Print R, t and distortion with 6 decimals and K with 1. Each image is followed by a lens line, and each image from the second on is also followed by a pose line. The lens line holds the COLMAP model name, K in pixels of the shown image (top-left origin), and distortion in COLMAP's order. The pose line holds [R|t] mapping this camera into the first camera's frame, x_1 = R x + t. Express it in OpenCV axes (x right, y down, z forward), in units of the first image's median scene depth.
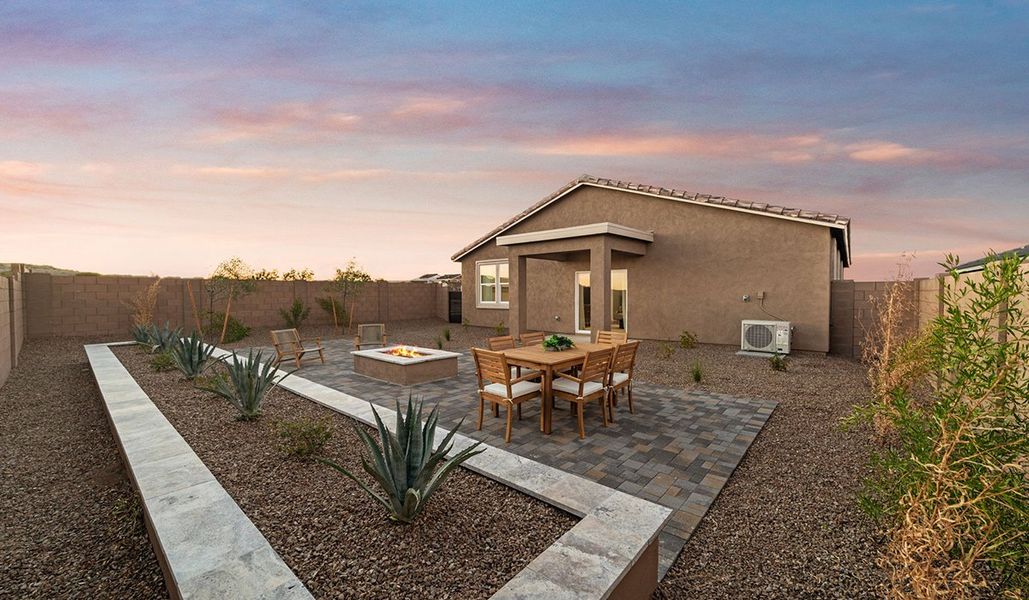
lens RADIAL K [[388.7, 0, 518.1], [0, 388.7, 309.7], [0, 0, 1]] dist [0.000498, -0.000114]
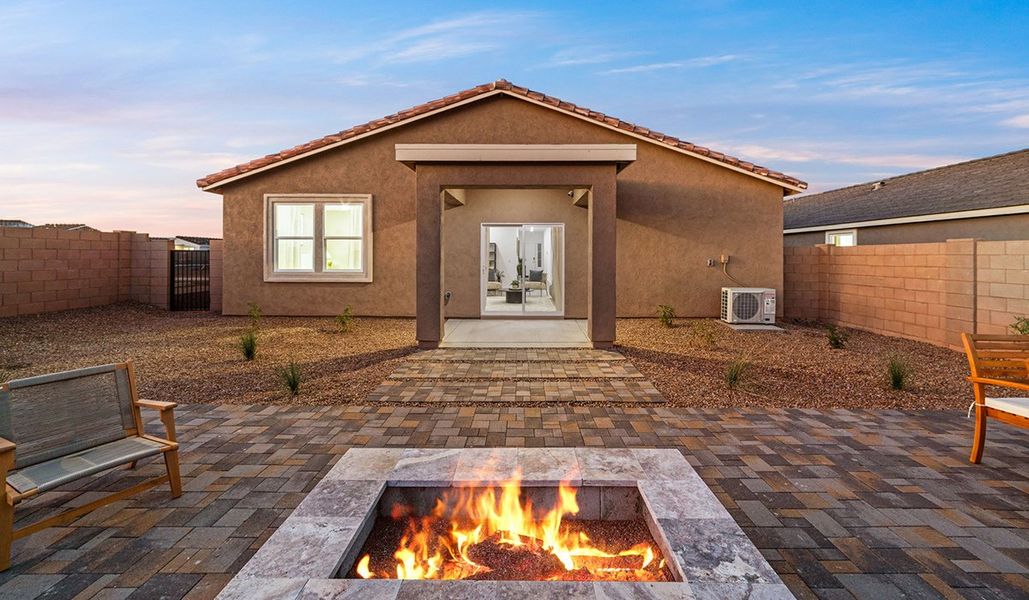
lens RADIAL K [[397.0, 0, 518.8], [0, 397.0, 263.5], [0, 0, 1]] dist [0.000664, 0.000199]
pose [[0.763199, -0.003732, 0.646153, -0.311848], [0.020832, 0.999606, -0.018832, -0.019043], [-0.645828, 0.027833, 0.762976, 0.577223]]
